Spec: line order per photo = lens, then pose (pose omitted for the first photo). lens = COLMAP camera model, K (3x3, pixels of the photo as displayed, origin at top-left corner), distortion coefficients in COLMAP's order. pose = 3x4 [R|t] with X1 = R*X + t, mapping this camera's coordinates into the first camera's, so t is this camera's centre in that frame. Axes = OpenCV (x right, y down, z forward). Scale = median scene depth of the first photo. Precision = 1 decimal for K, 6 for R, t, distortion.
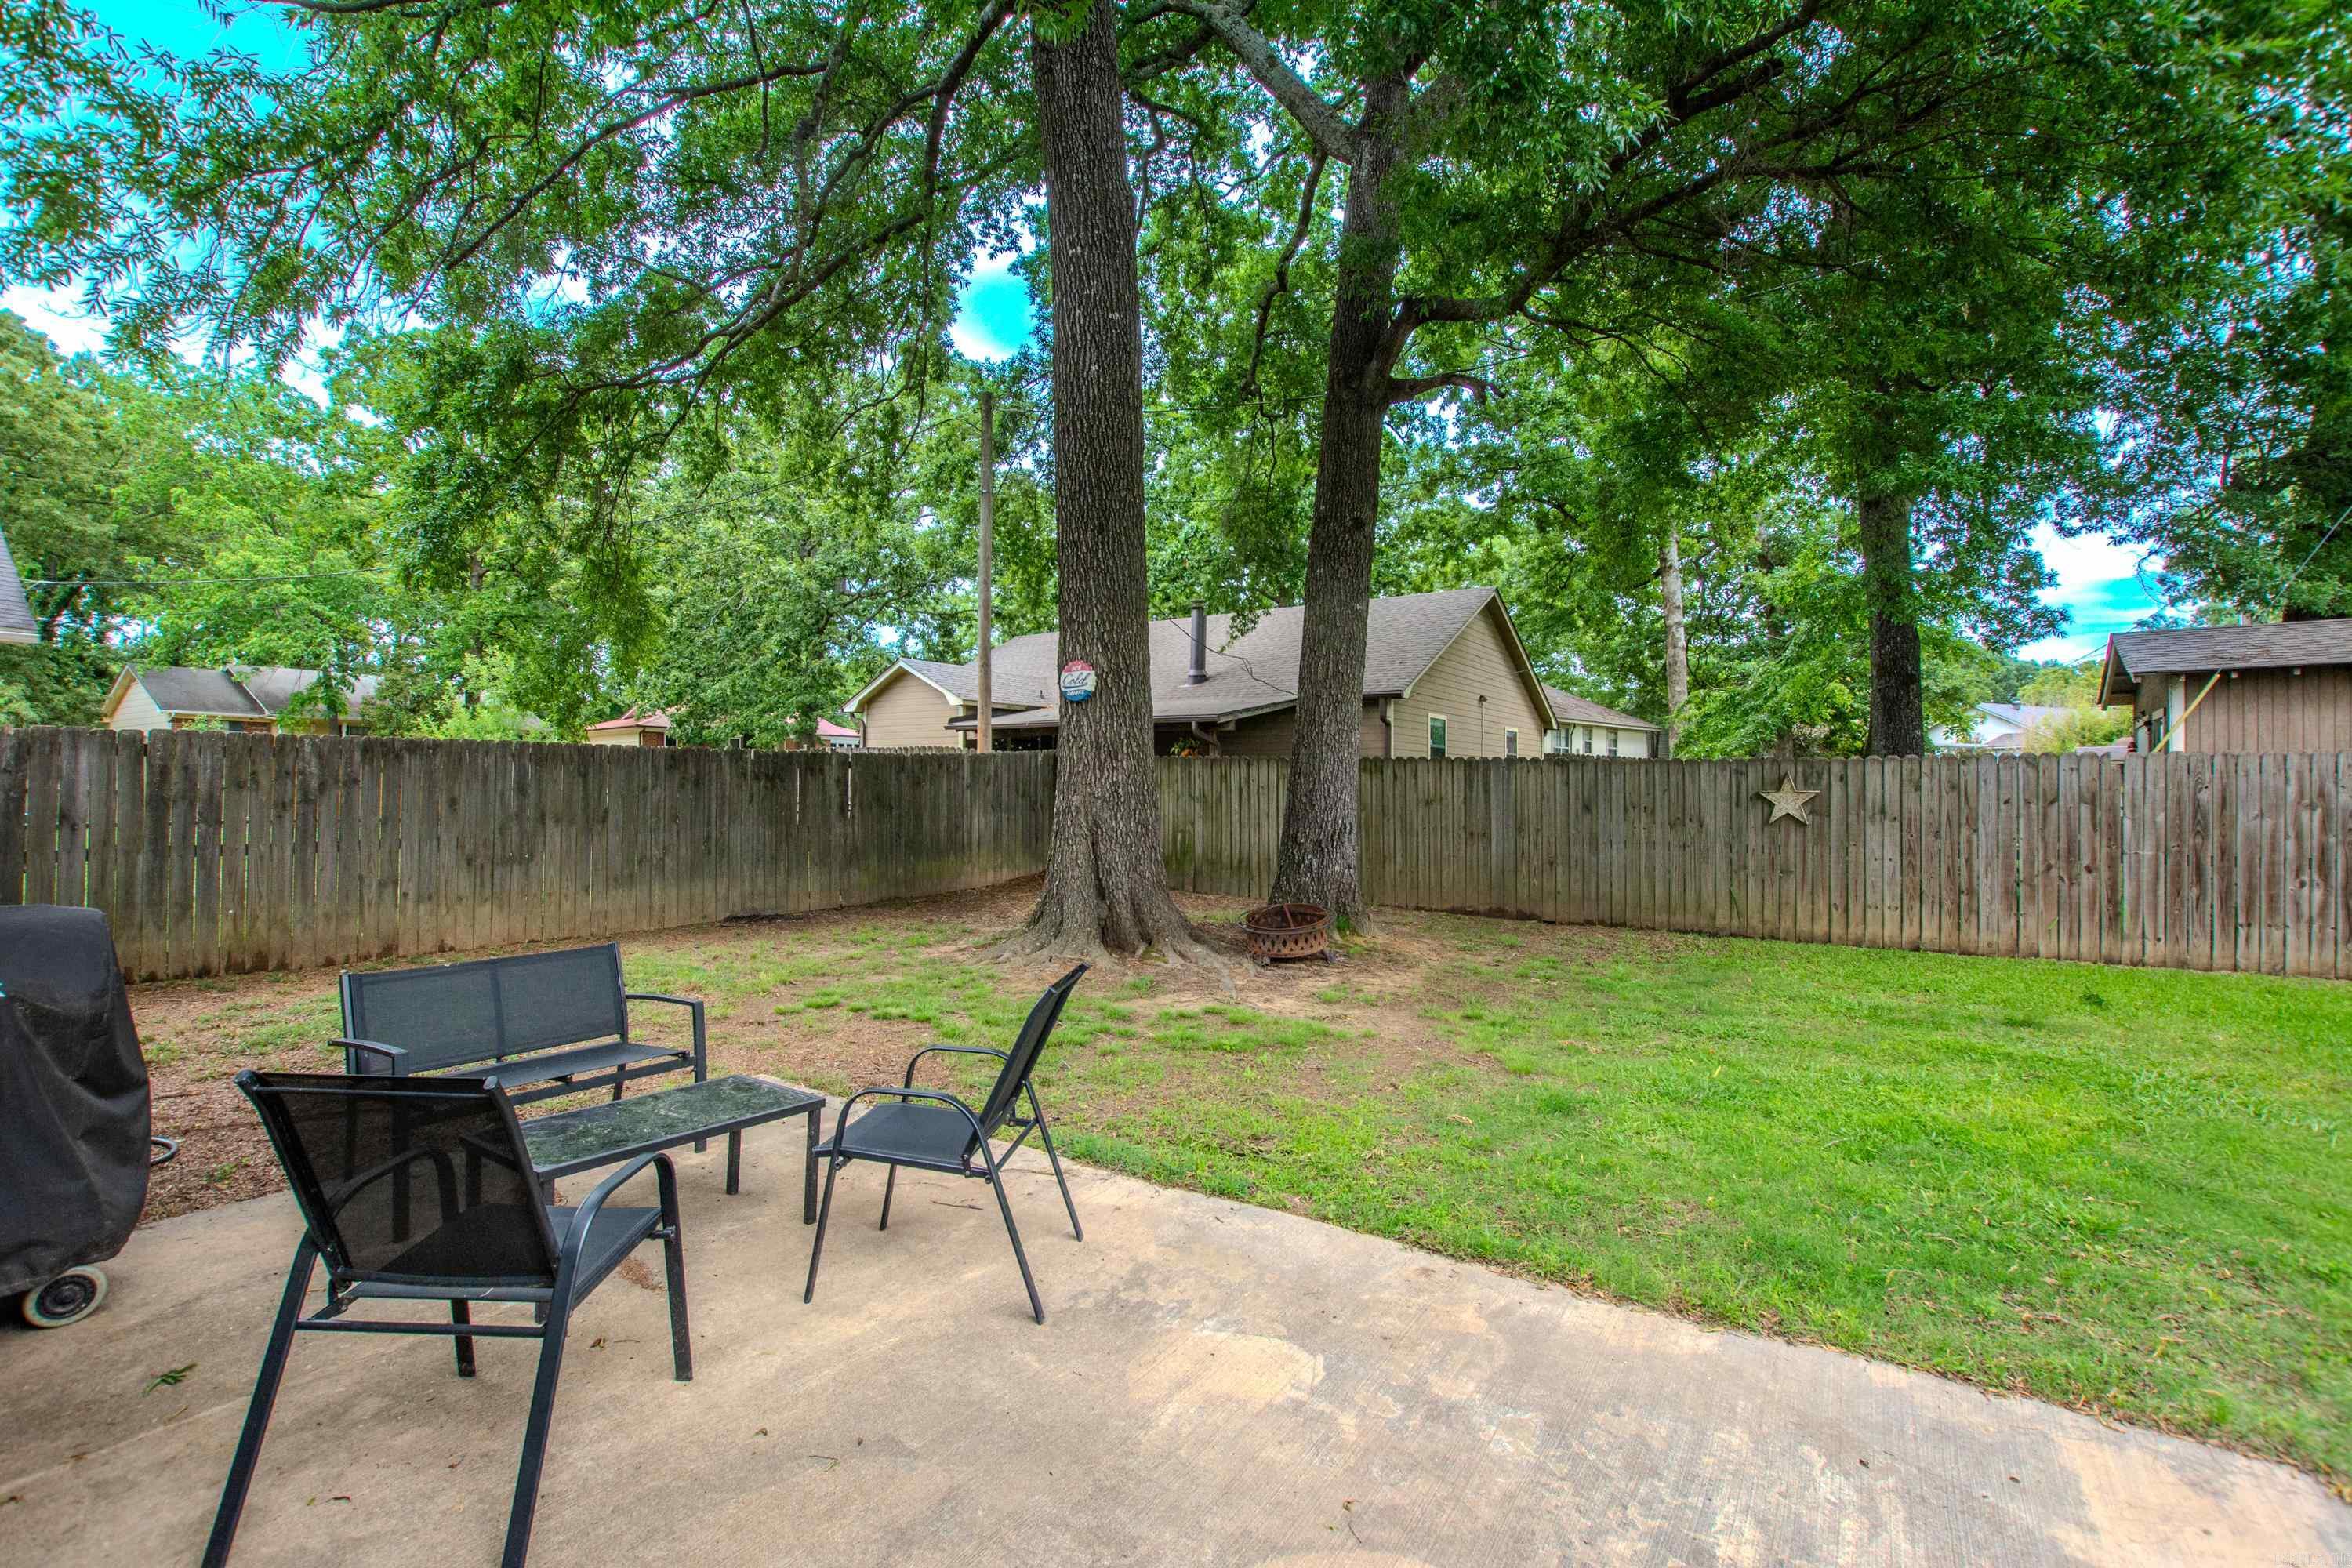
lens RADIAL K [[1043.5, 0, 1170.5], [0, 1043.5, 782.0], [0, 0, 1]] dist [0.002584, -0.001405]
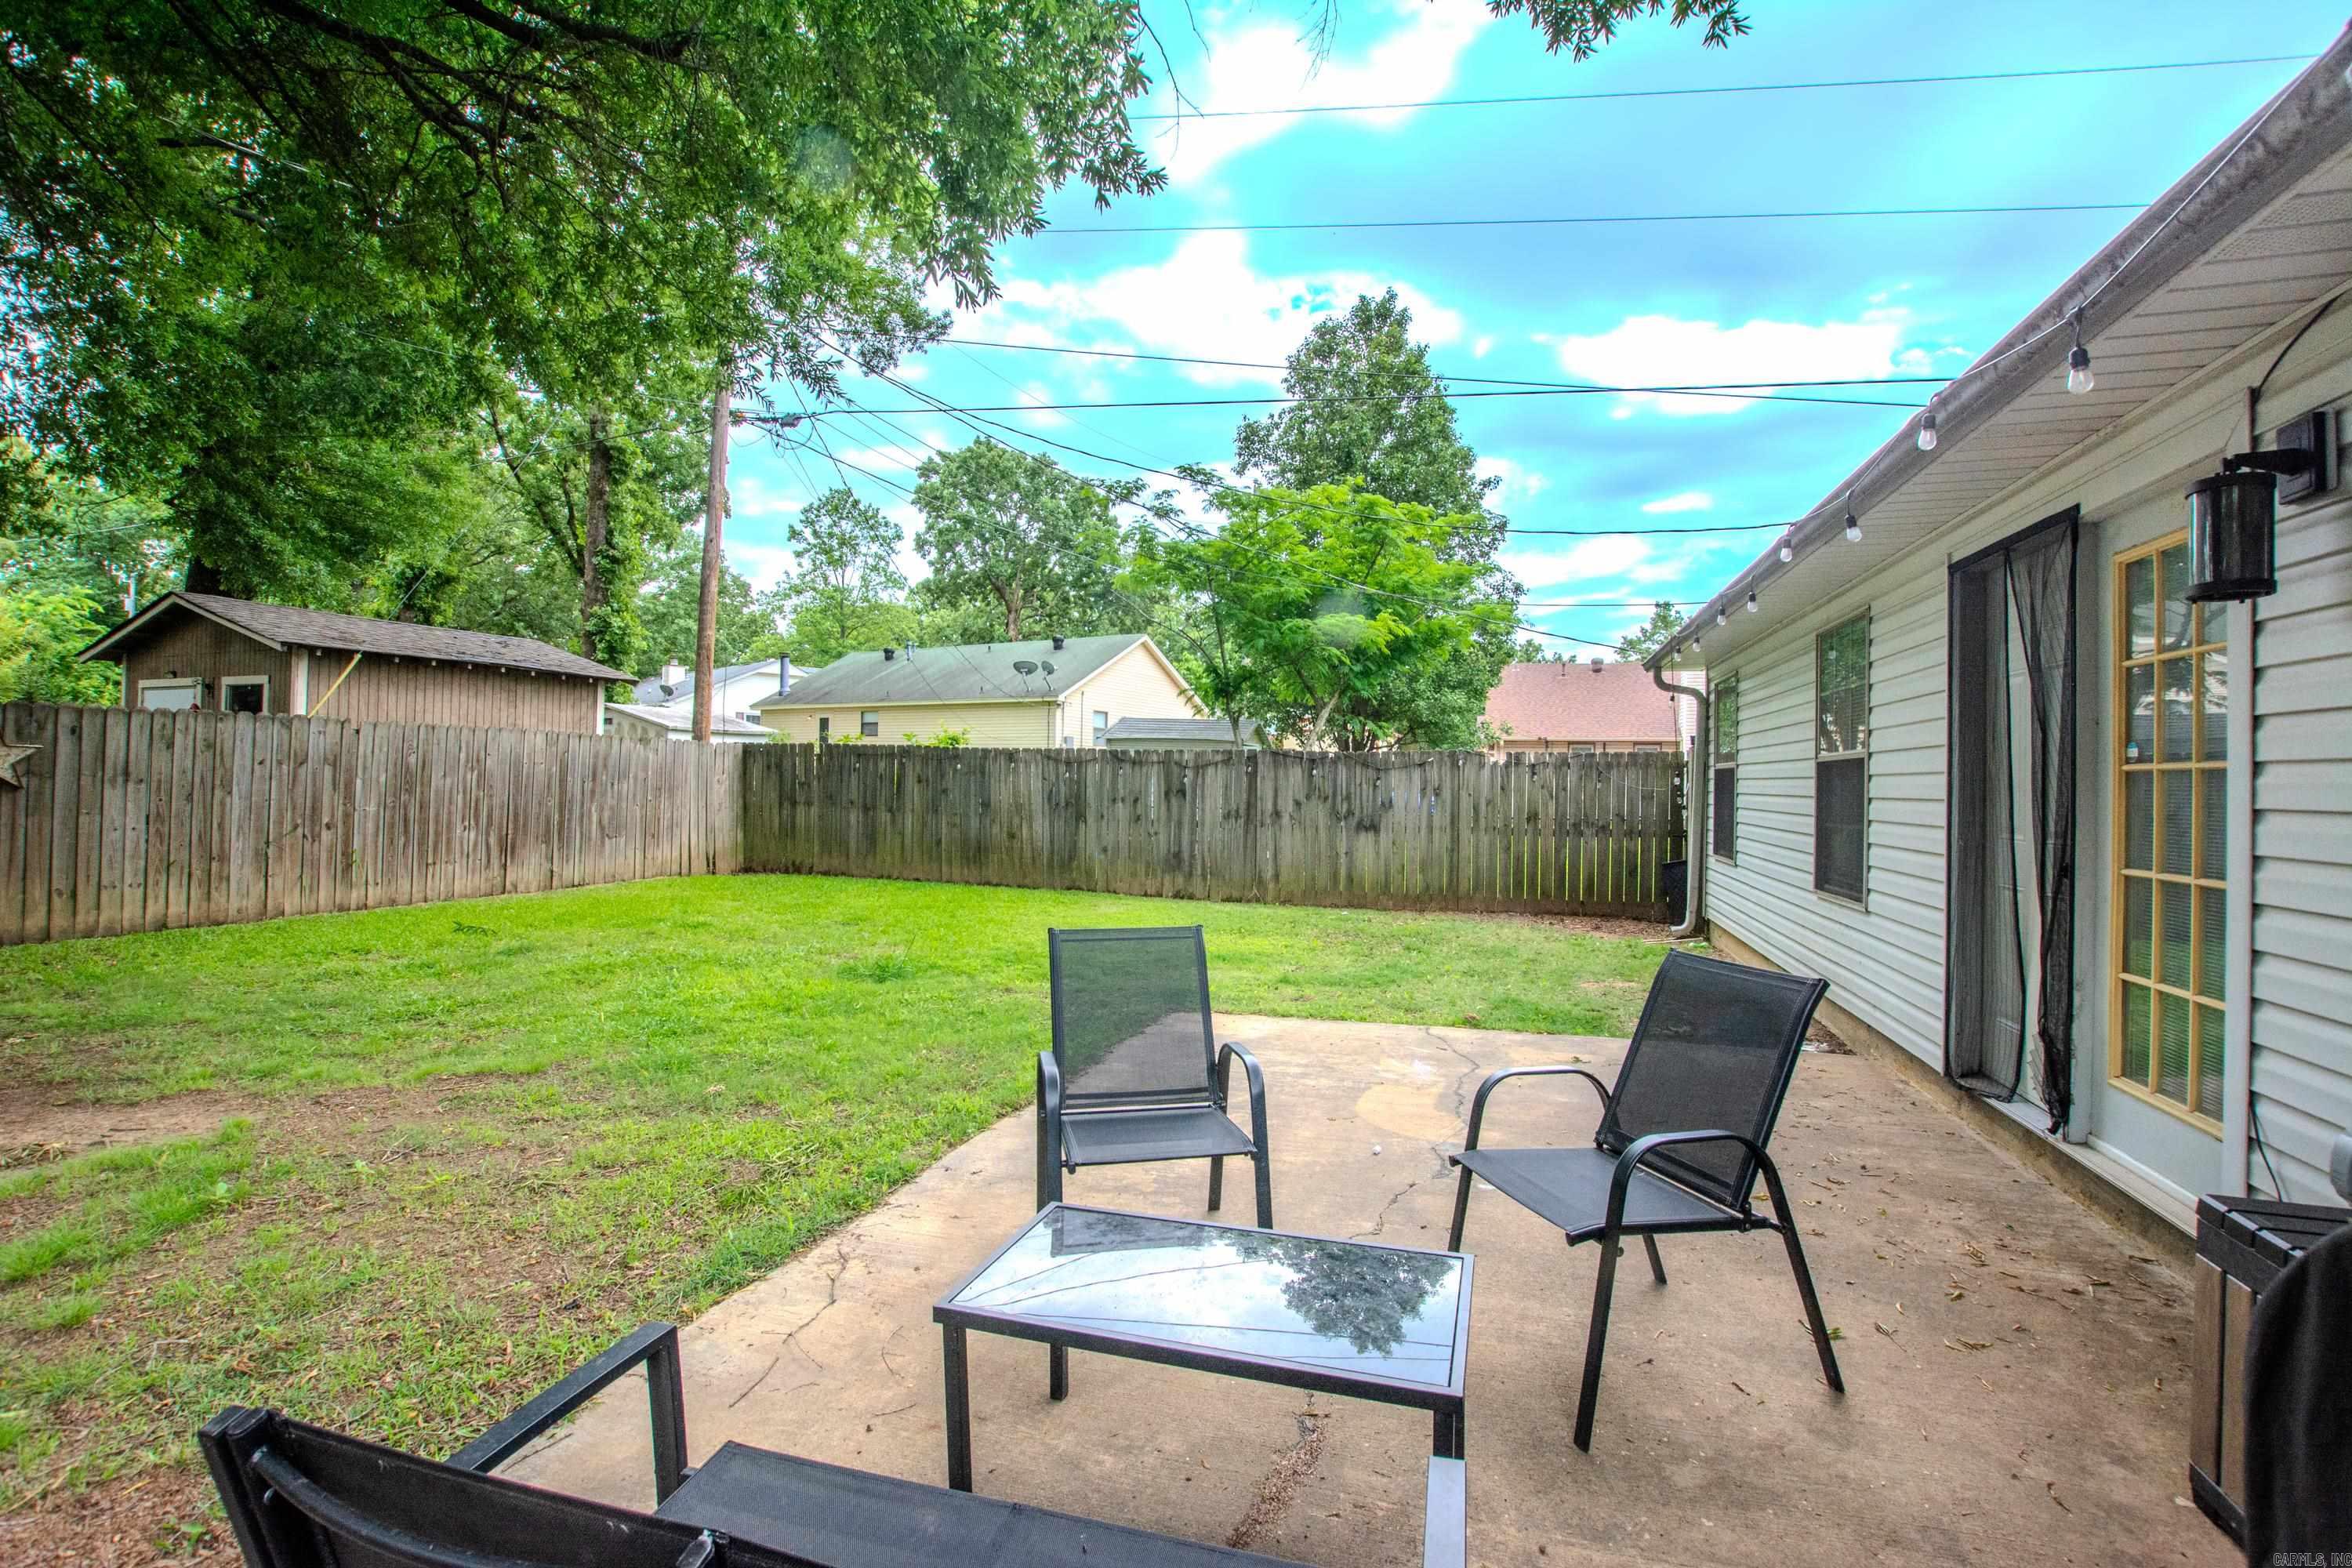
lens RADIAL K [[1043.5, 0, 1183.9], [0, 1043.5, 775.1], [0, 0, 1]] dist [0.002584, -0.001405]
pose [[-0.245556, 0.000913, 0.969382, -0.357698], [-0.026569, 0.999618, -0.007671, 0.014983], [-0.969018, -0.027639, -0.245437, 0.392925]]
